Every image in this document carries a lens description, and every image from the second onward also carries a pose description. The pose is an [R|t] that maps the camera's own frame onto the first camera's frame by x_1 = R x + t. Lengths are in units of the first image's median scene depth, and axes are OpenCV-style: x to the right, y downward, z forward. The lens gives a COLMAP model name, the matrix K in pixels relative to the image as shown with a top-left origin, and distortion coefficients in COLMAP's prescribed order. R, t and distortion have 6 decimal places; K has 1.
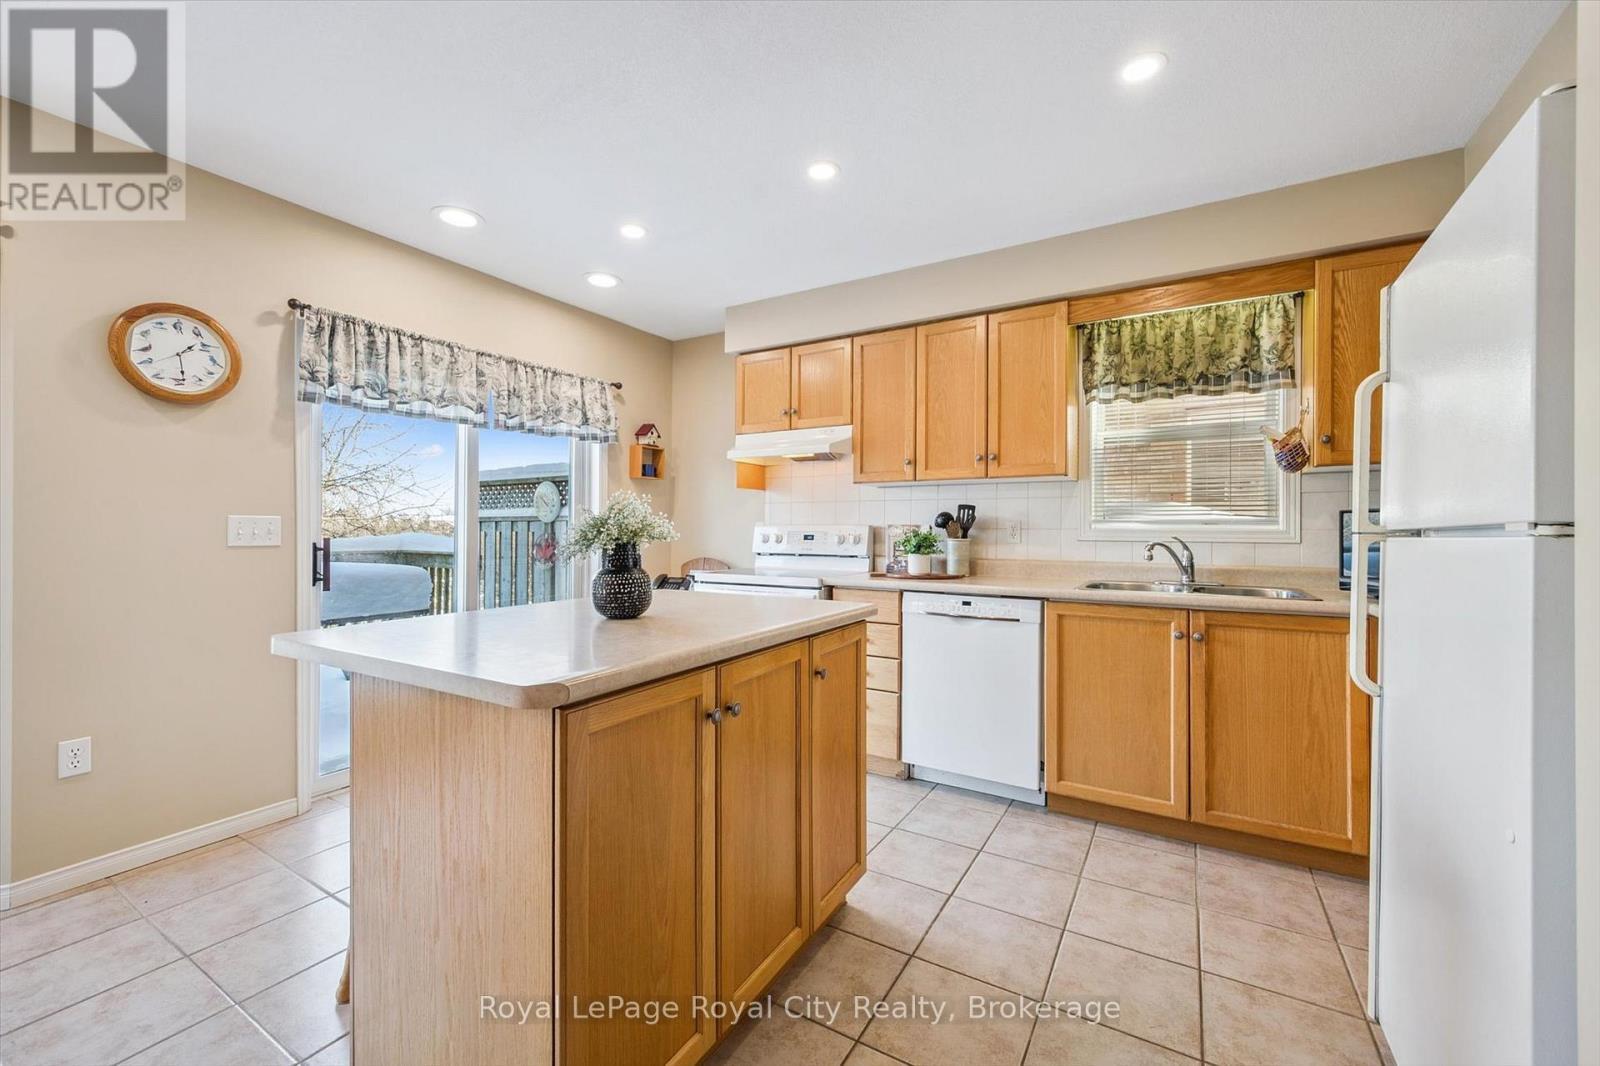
lens RADIAL K [[640.3, 0, 801.6], [0, 640.3, 529.1], [0, 0, 1]] dist [-0.001968, -0.000554]
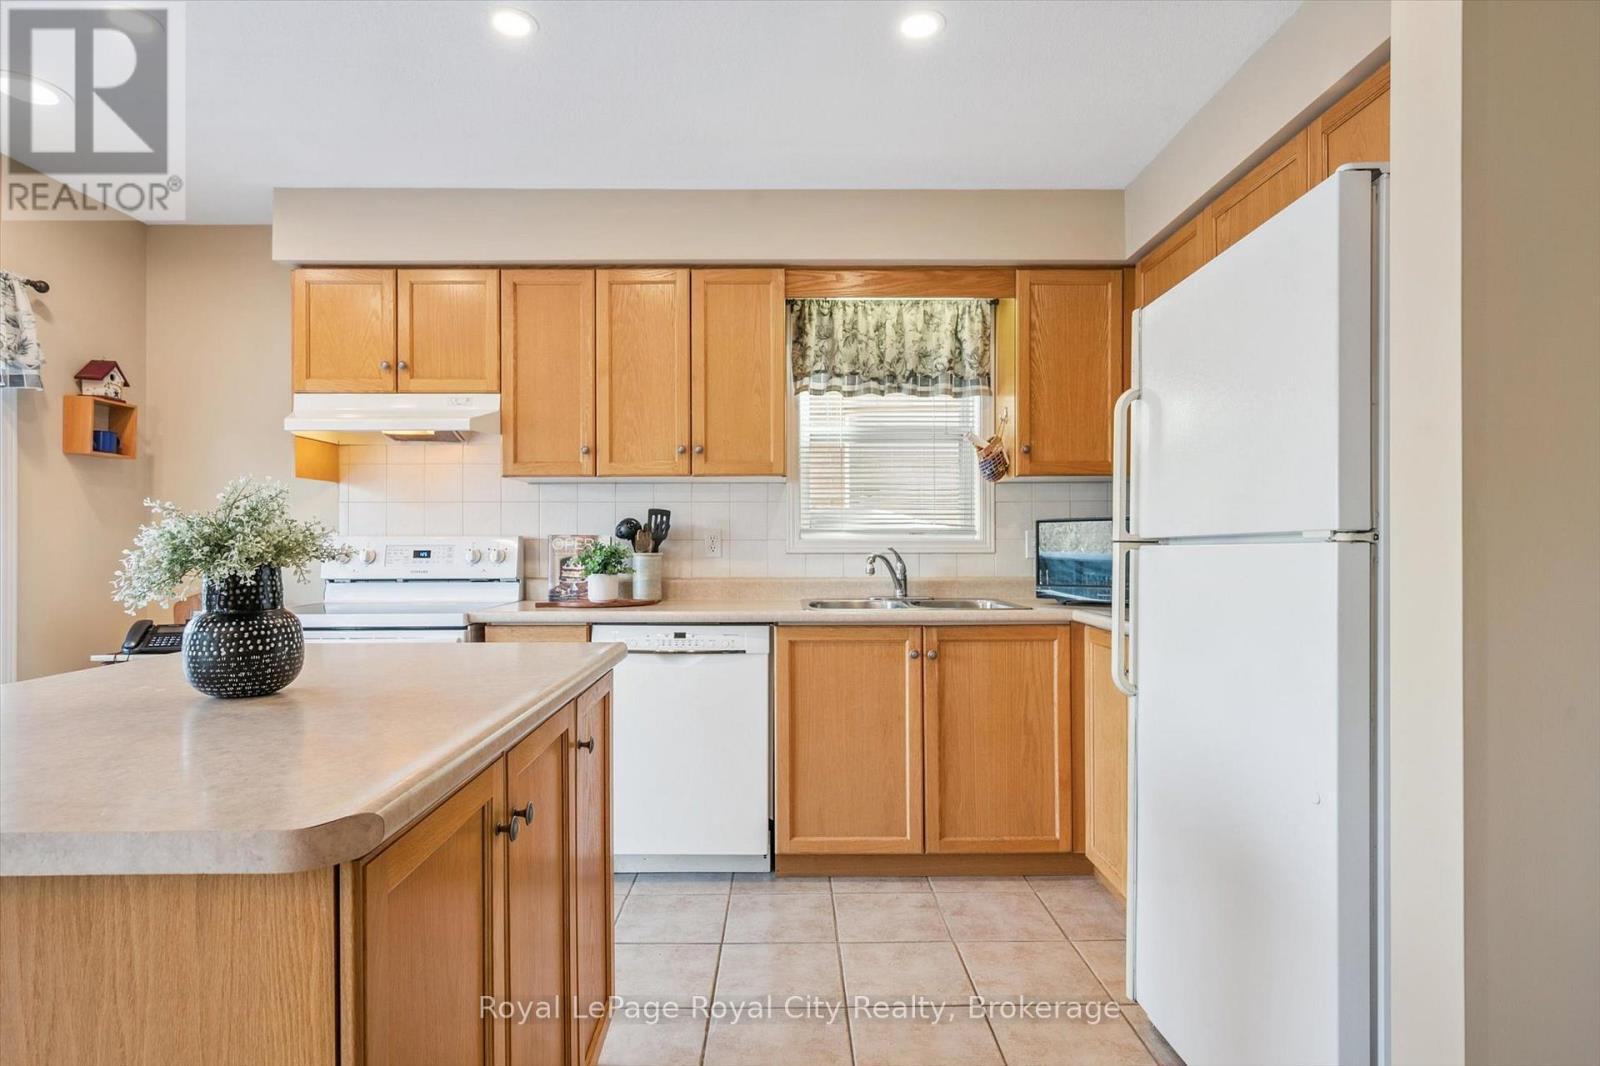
lens RADIAL K [[829.9, 0, 794.9], [0, 829.9, 546.2], [0, 0, 1]] dist [-0.001295, -0.000454]
pose [[0.853562, -0.008593, 0.520921, -0.146605], [0.005617, 0.999958, 0.007292, 0.000464], [-0.520962, -0.003299, 0.853574, 0.059493]]
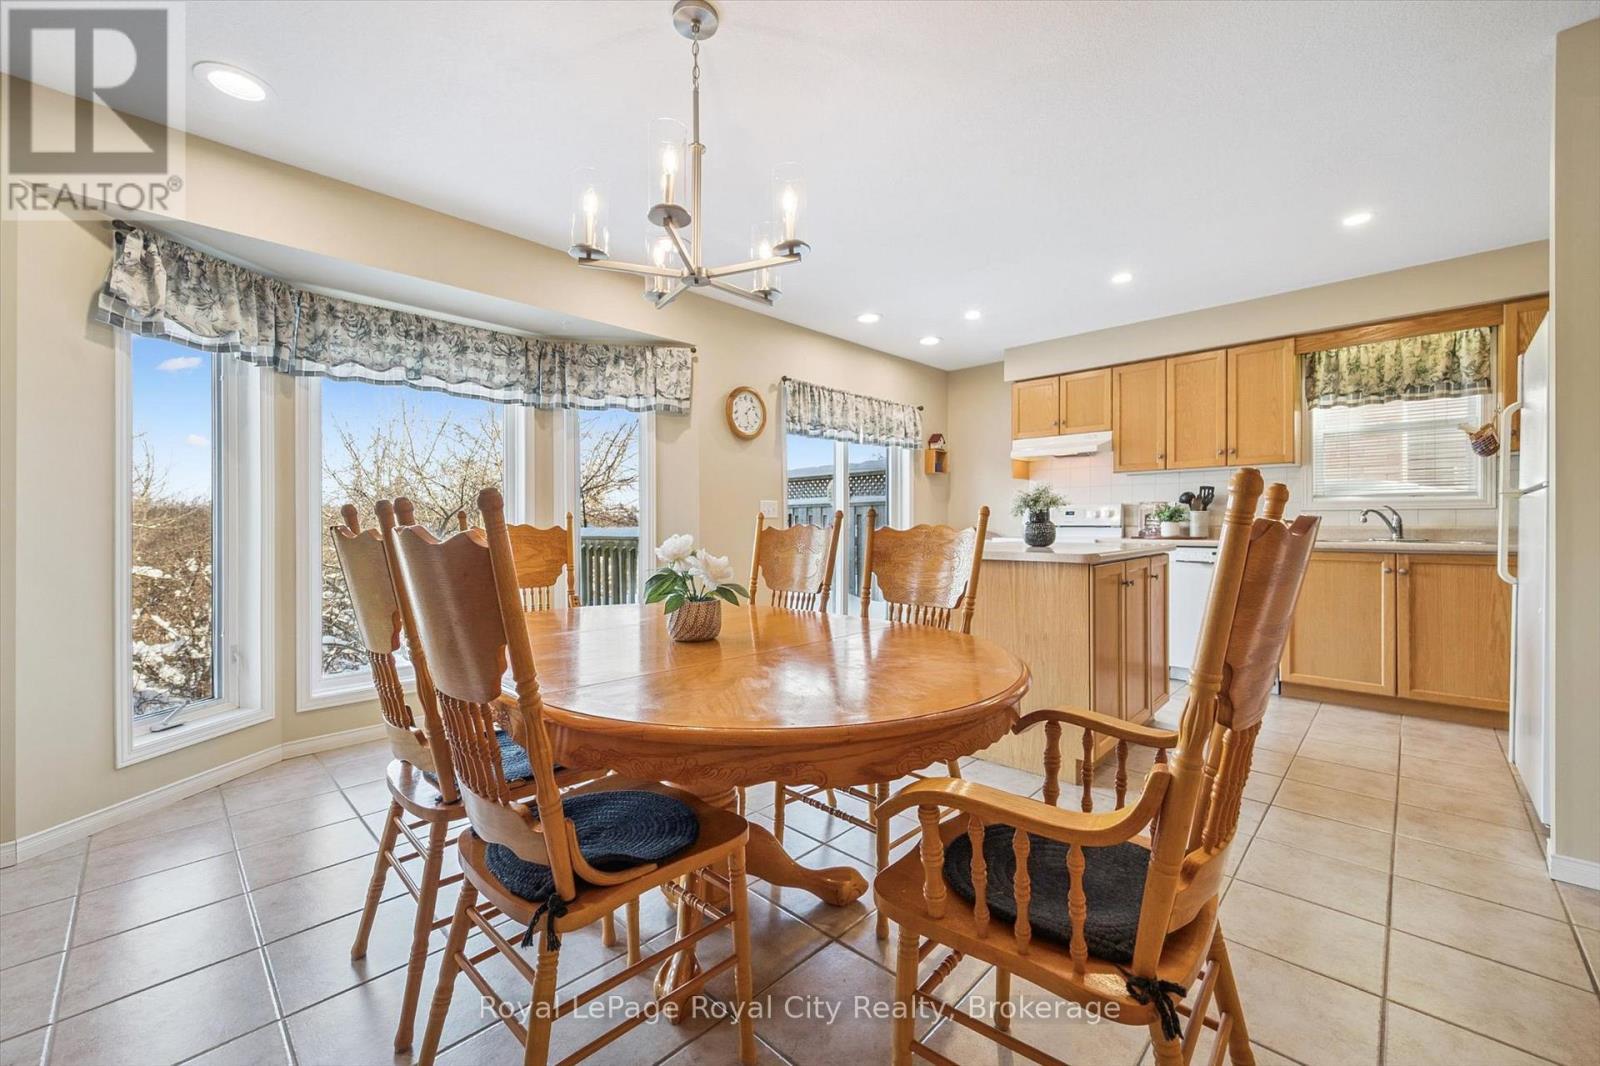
lens RADIAL K [[629.5, 0, 801.0], [0, 629.5, 527.1], [0, 0, 1]] dist [-0.000620, 0.000040]
pose [[0.973818, -0.007953, -0.227191, -0.326181], [0.010293, 0.999905, 0.009116, 0.032458], [0.227097, -0.011216, 0.973808, -0.589920]]
